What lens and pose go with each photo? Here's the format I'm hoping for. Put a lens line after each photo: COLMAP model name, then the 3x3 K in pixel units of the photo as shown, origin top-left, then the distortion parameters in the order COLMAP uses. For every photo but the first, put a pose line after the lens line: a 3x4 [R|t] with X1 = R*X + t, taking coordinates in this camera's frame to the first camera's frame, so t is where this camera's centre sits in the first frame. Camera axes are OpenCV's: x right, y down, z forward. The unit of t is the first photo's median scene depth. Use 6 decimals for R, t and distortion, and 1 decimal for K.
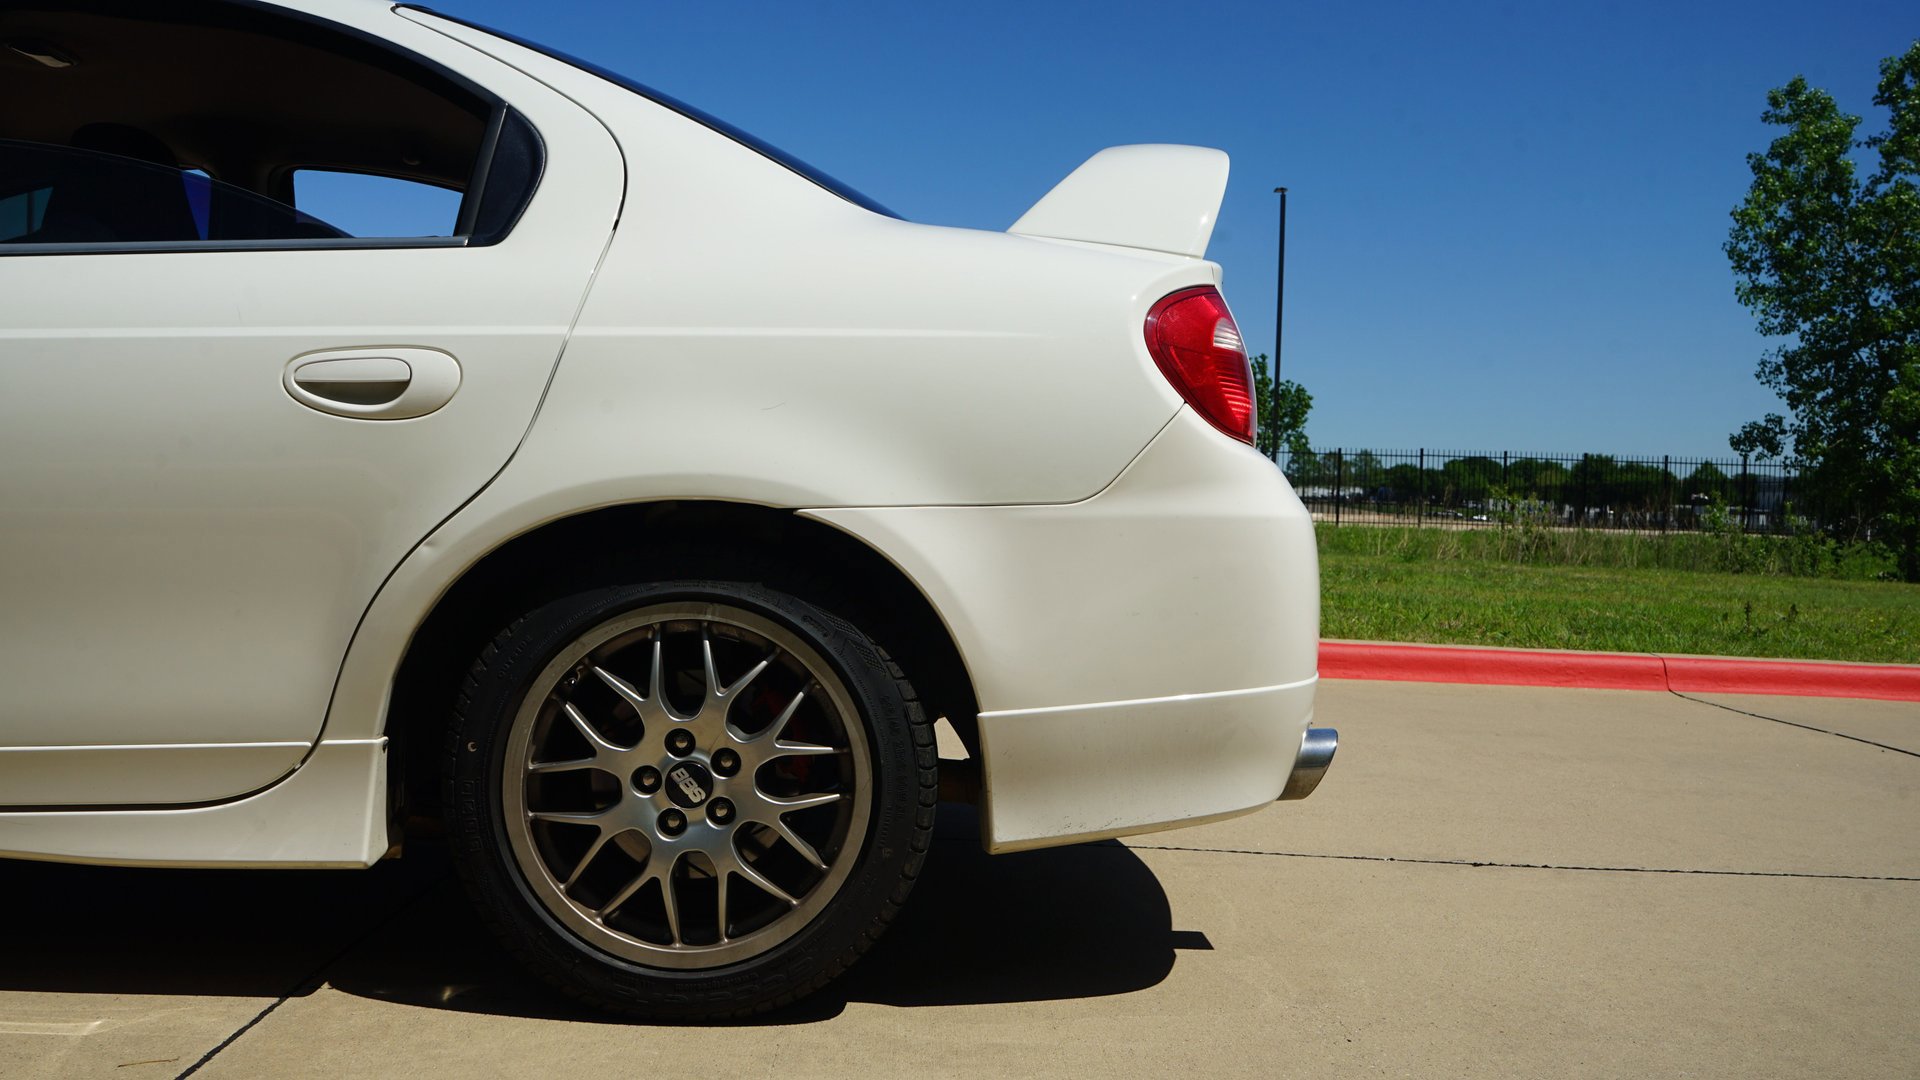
lens RADIAL K [[1701.2, 0, 965.7], [0, 1701.2, 547.0], [0, 0, 1]] dist [0.001898, 0.002161]
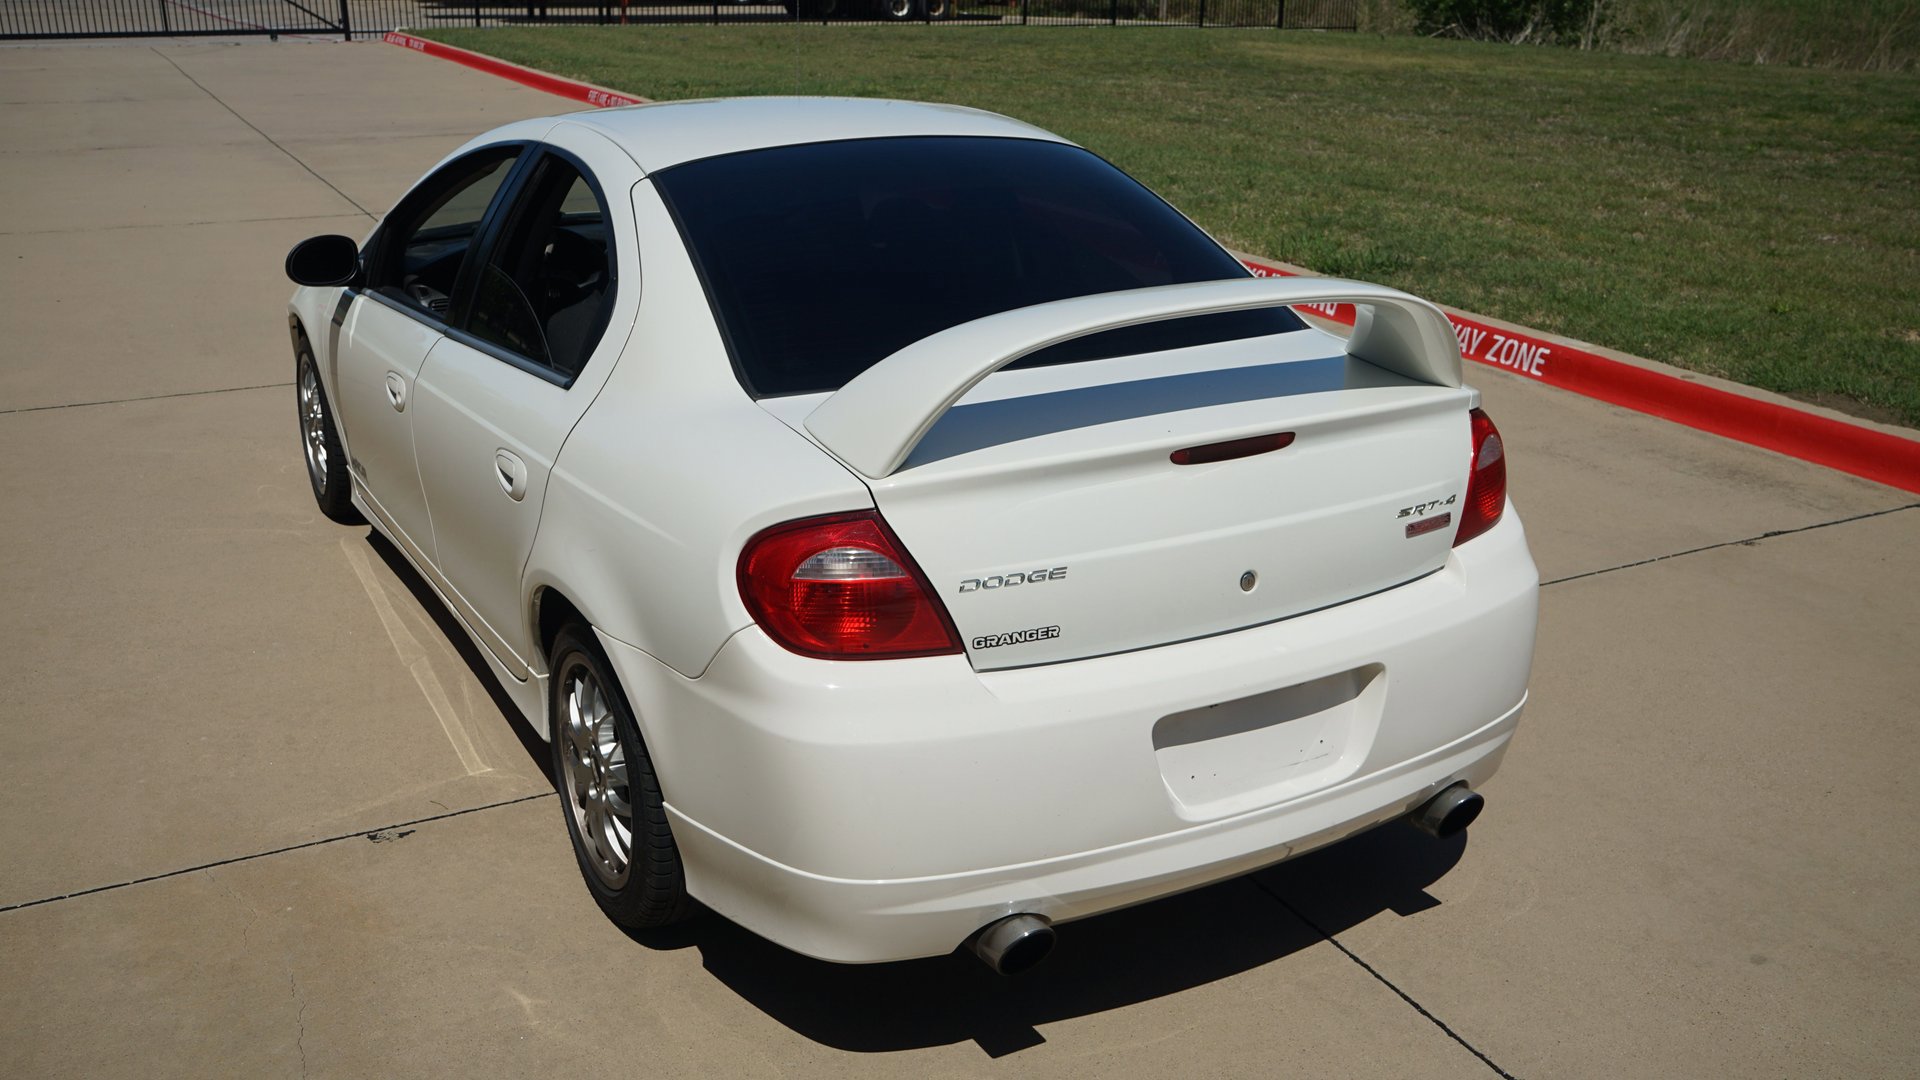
lens RADIAL K [[1701.2, 0, 965.7], [0, 1701.2, 547.0], [0, 0, 1]] dist [0.001898, 0.002161]
pose [[0.437460, 0.266316, -0.858897, 1.214231], [-0.016623, 0.957371, 0.288383, -0.488066], [0.899084, -0.111879, 0.423239, 0.664735]]
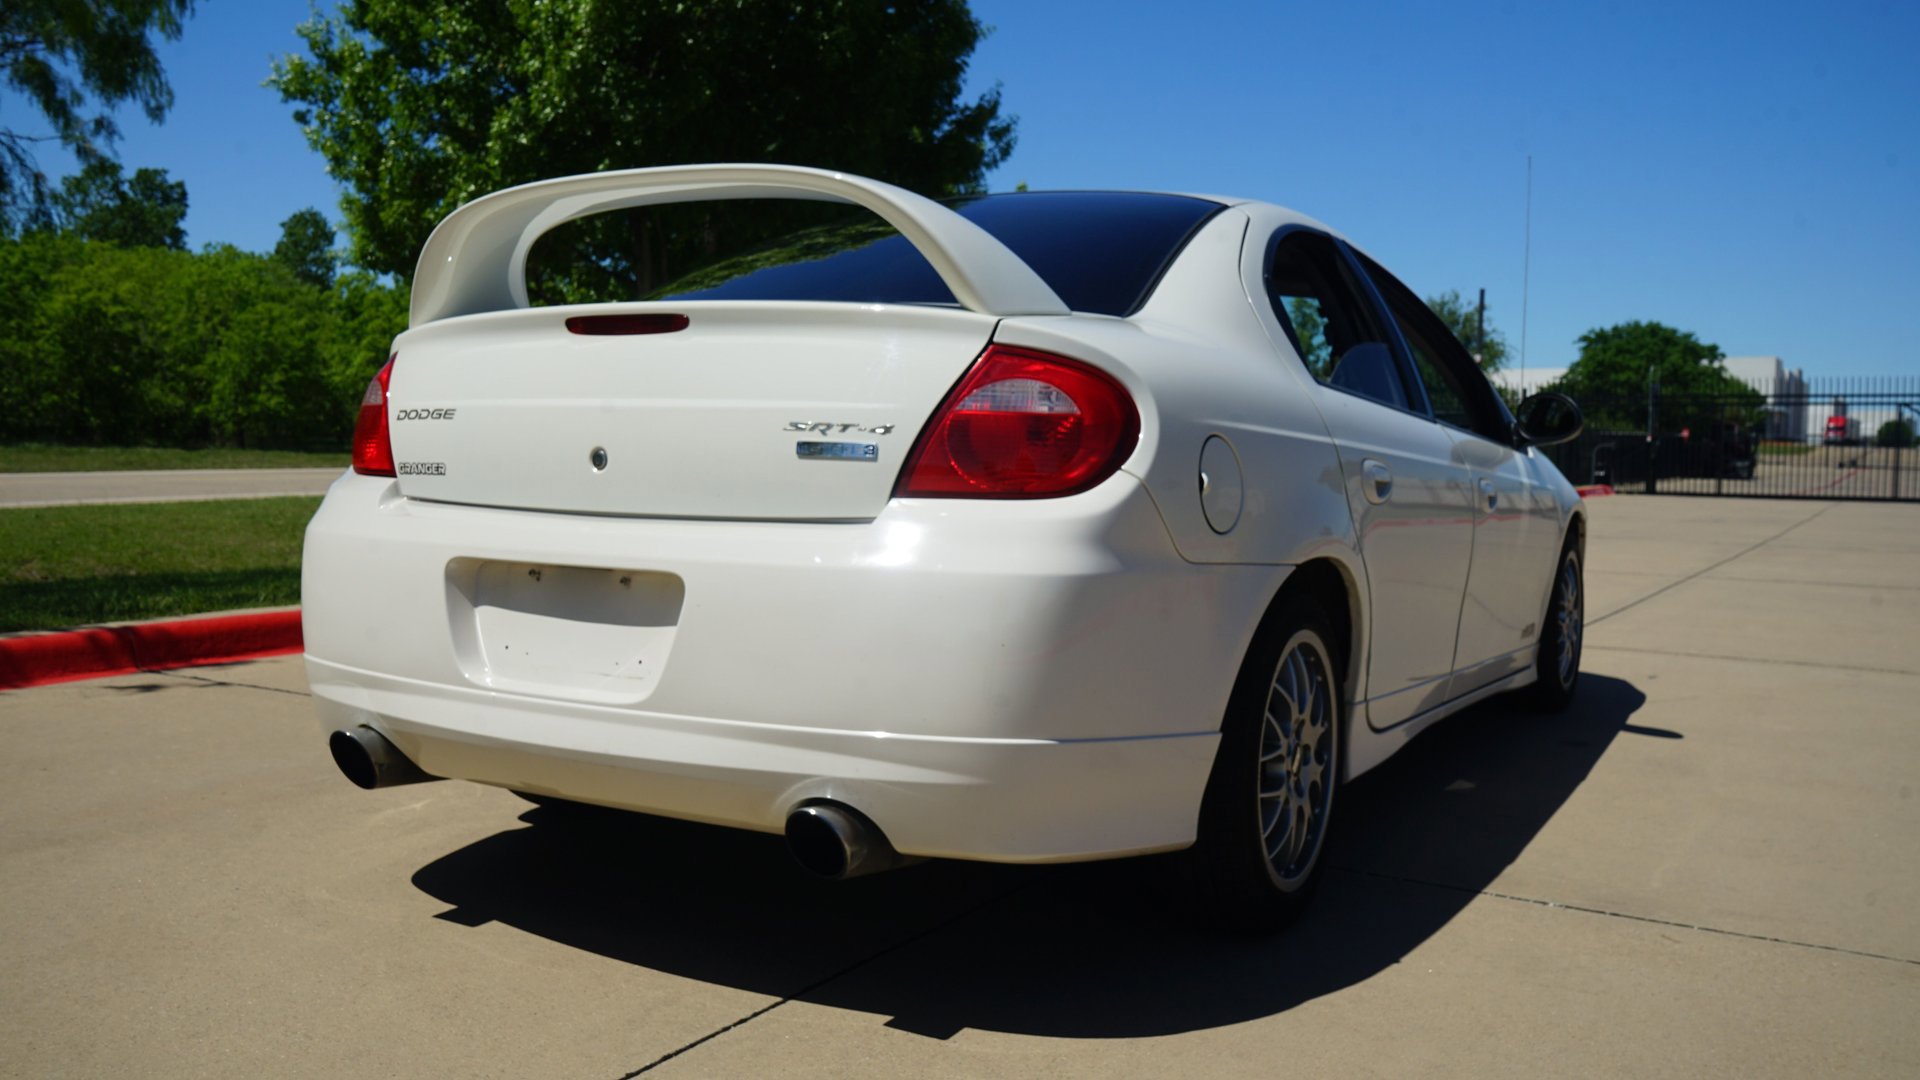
lens RADIAL K [[1588.9, 0, 960.0], [0, 1588.9, 540.0], [0, 0, 1]] dist [-0.000108, 0.001360]
pose [[-0.560538, 0.002041, -0.828126, 1.003400], [-0.061918, 0.997095, 0.044369, -0.101974], [0.825811, 0.076146, -0.558783, 2.262123]]
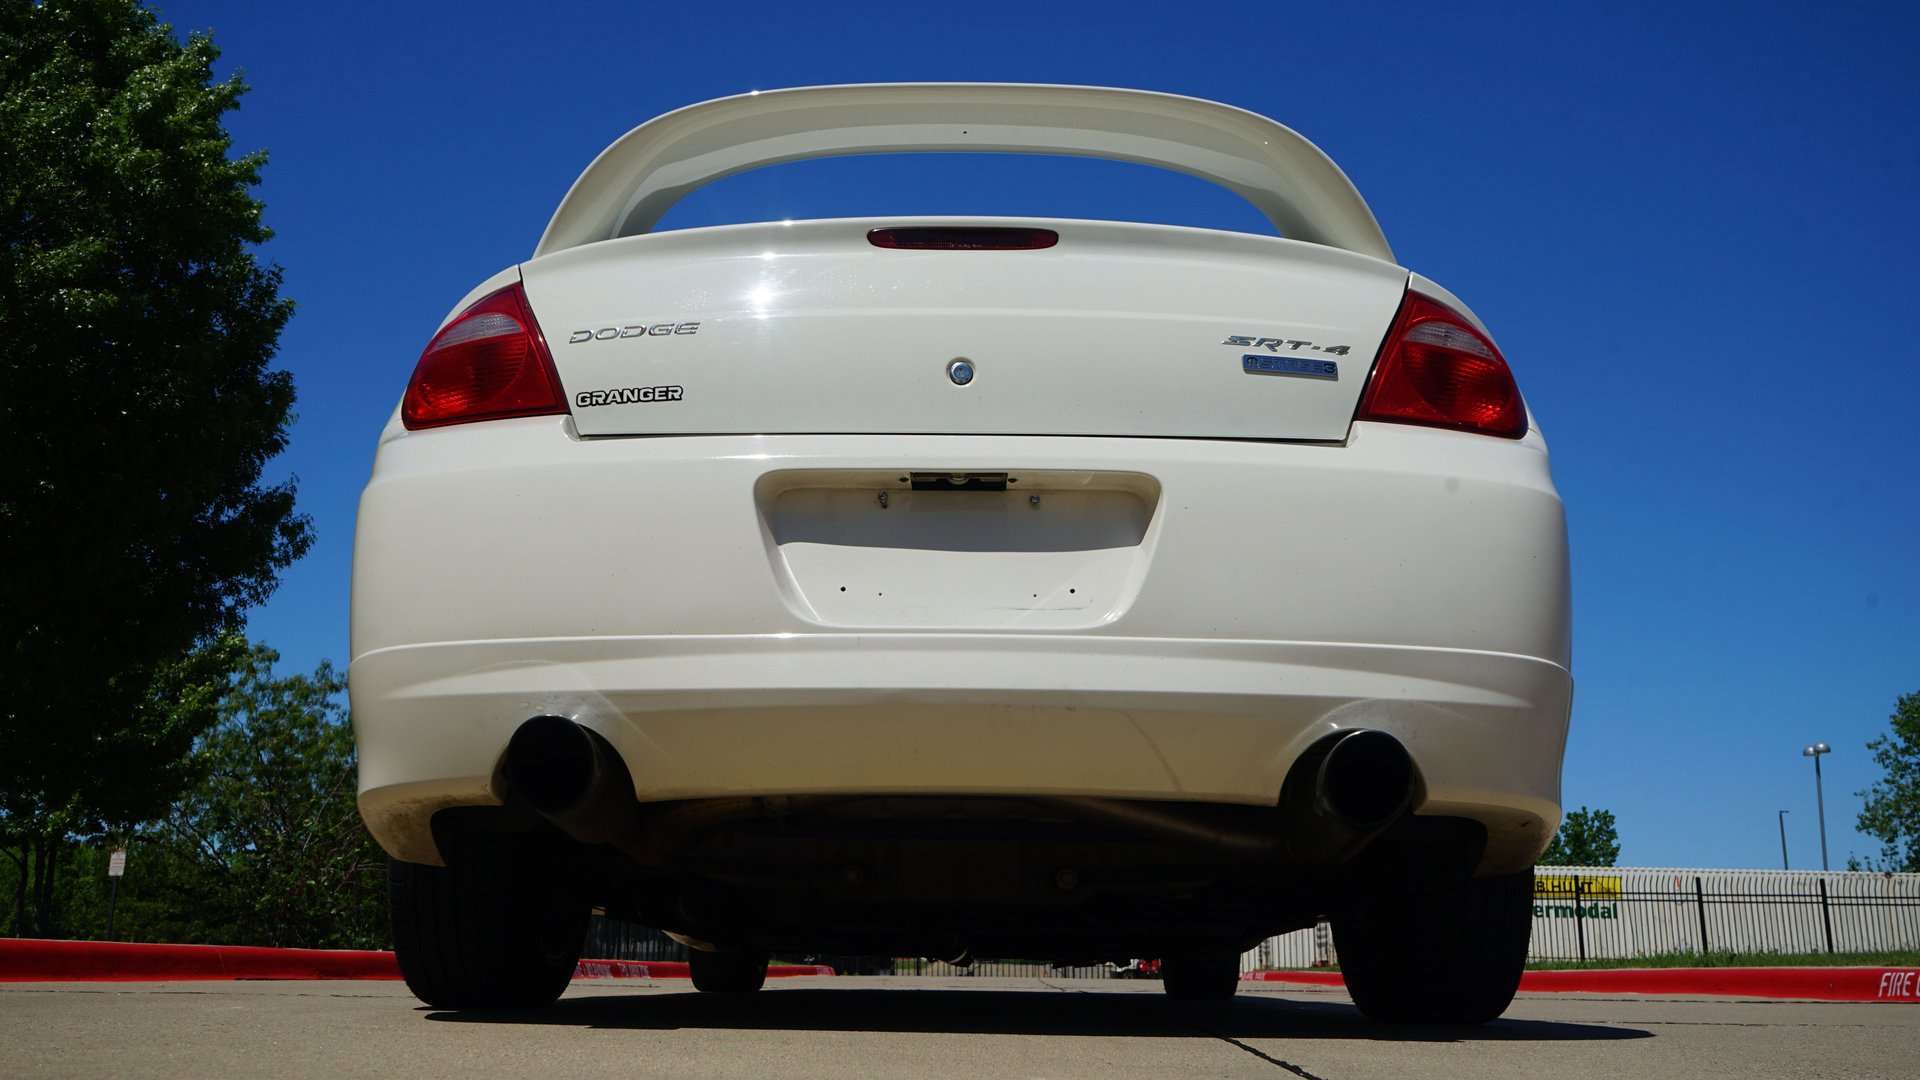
lens RADIAL K [[1668.4, 0, 964.1], [0, 1668.4, 535.9], [0, 0, 1]] dist [0.001284, 0.001372]
pose [[-0.079122, -0.298164, -0.951230, 1.113490], [-0.039920, 0.954404, -0.295838, 0.291771], [0.996065, 0.014566, -0.087417, 1.493987]]
